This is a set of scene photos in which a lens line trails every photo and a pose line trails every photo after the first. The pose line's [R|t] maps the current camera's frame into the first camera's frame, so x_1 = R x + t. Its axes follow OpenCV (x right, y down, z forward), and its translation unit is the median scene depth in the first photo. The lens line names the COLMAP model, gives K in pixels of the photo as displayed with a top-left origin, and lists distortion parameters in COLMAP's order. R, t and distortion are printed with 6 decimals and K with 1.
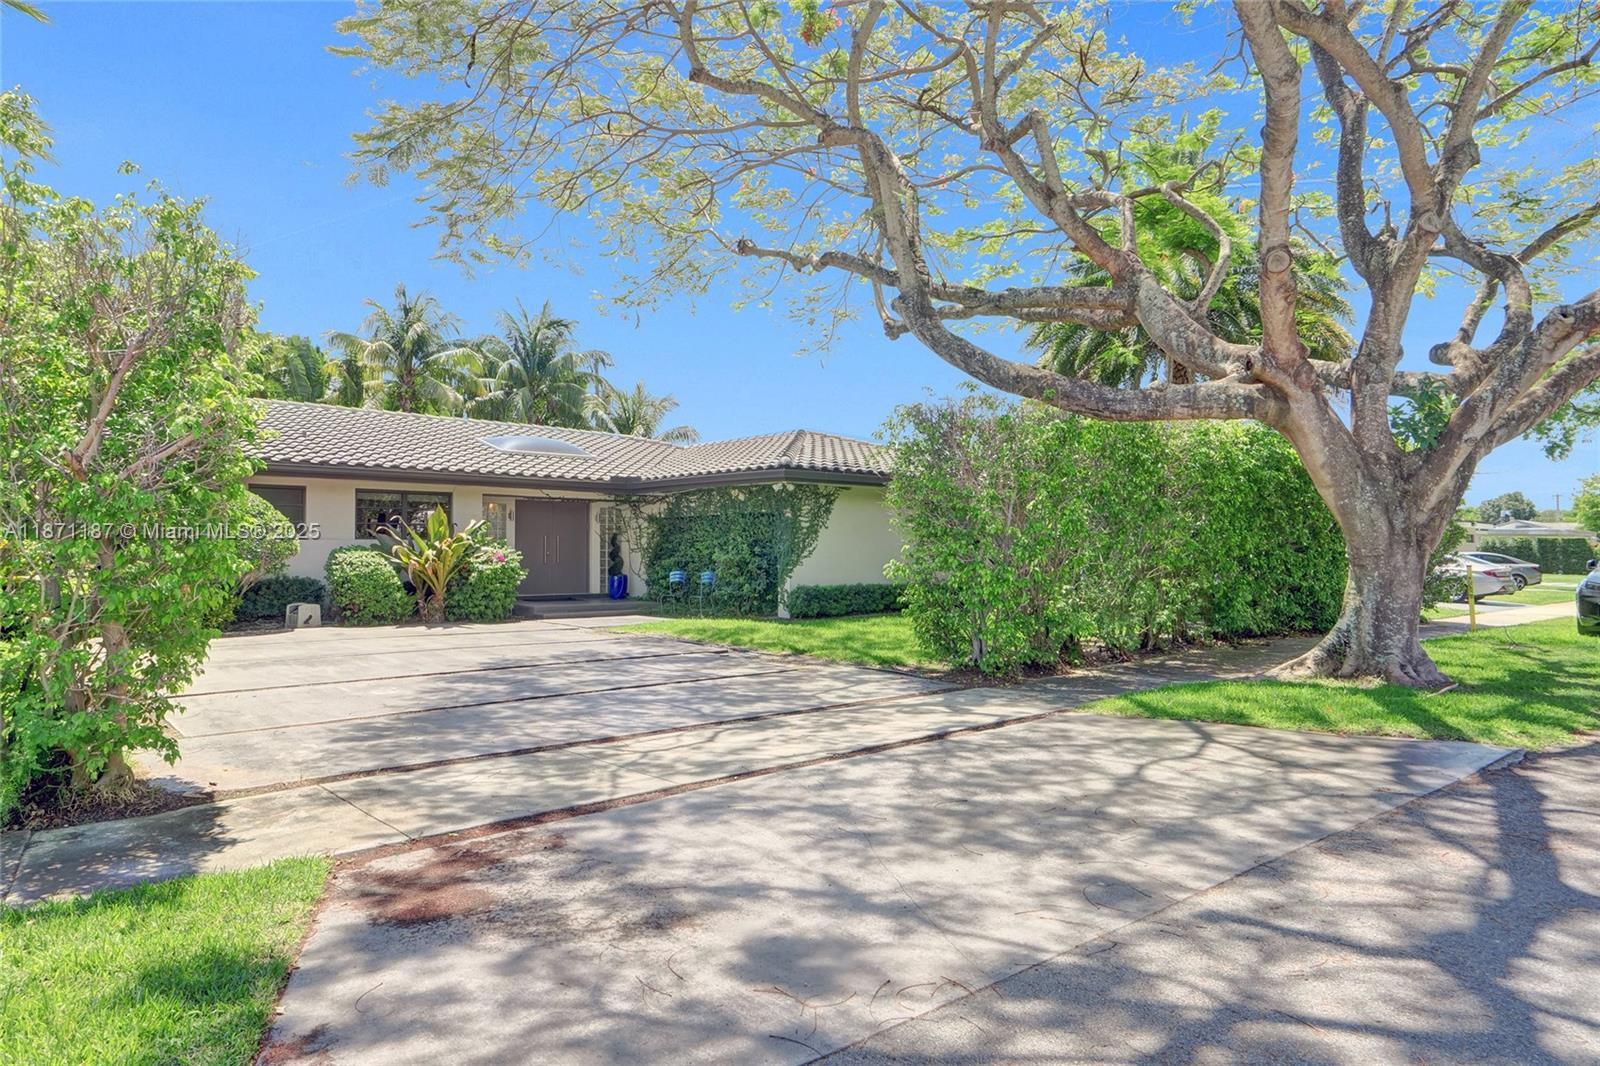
lens RADIAL K [[1016.9, 0, 806.5], [0, 1016.9, 535.6], [0, 0, 1]] dist [0.005362, 0.017861]
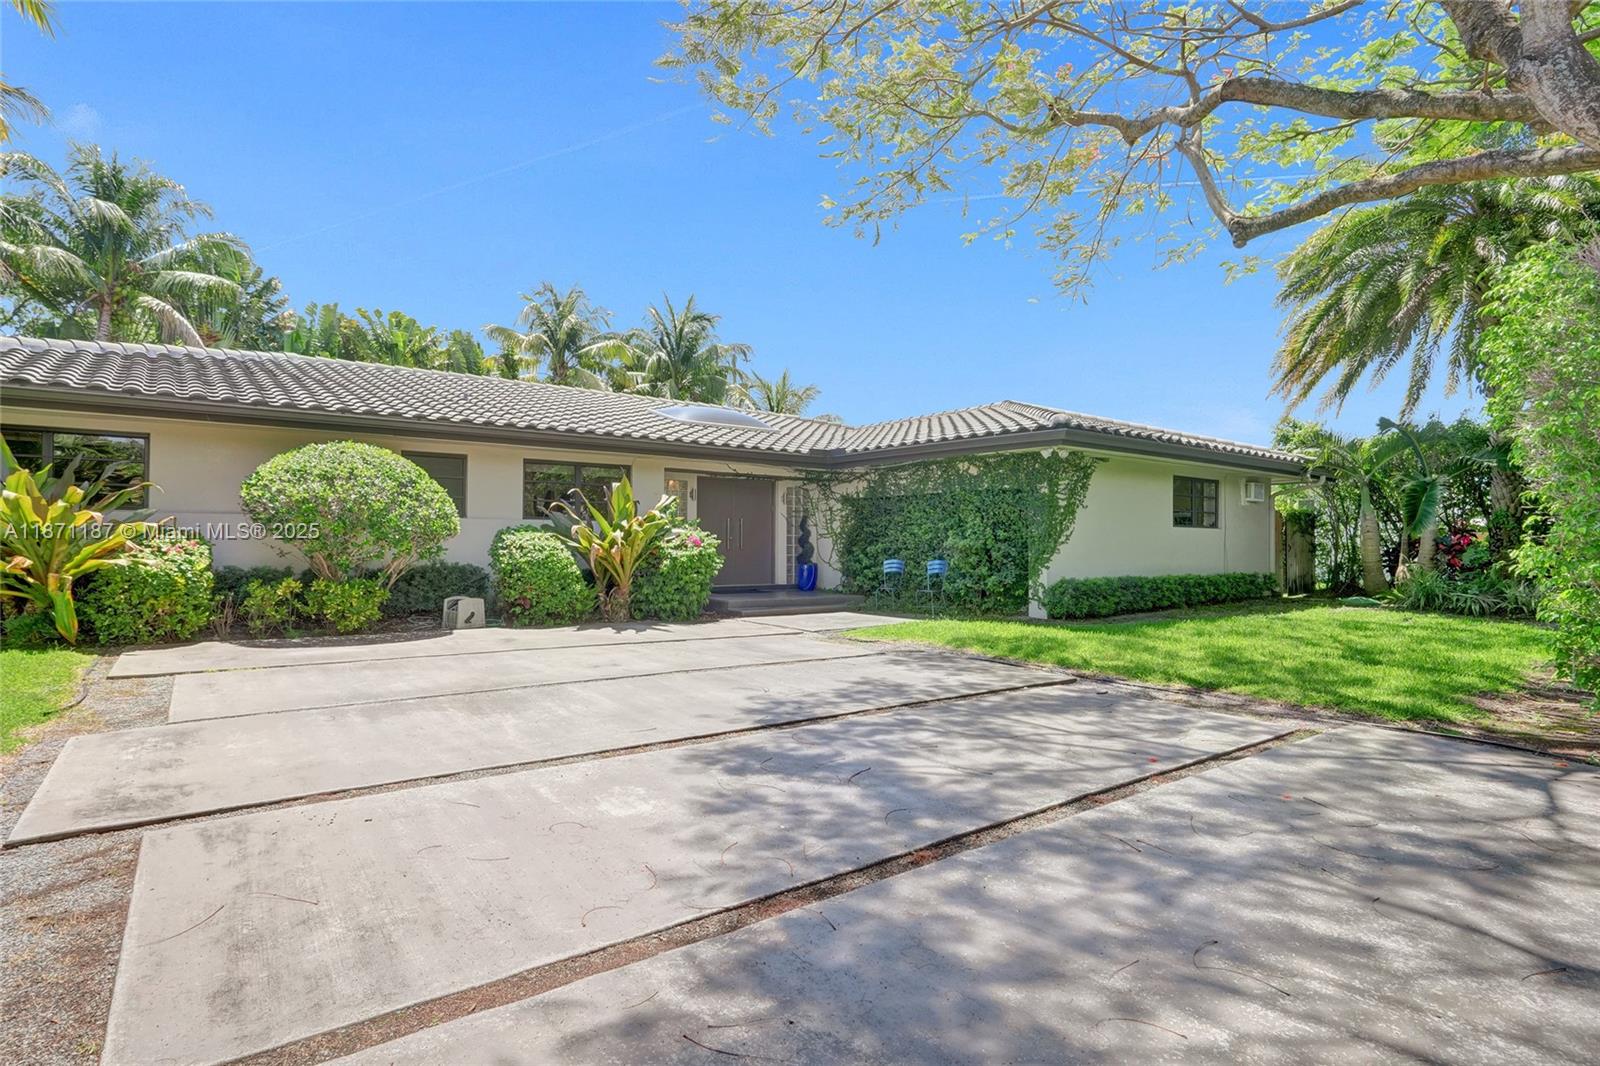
lens RADIAL K [[842.5, 0, 795.4], [0, 842.5, 532.5], [0, 0, 1]] dist [-0.027267, 0.000189]
pose [[0.996655, 0.003678, -0.081644, -0.157853], [-0.003481, 0.999991, 0.002552, 0.011726], [0.081652, -0.002259, 0.996658, 0.318870]]
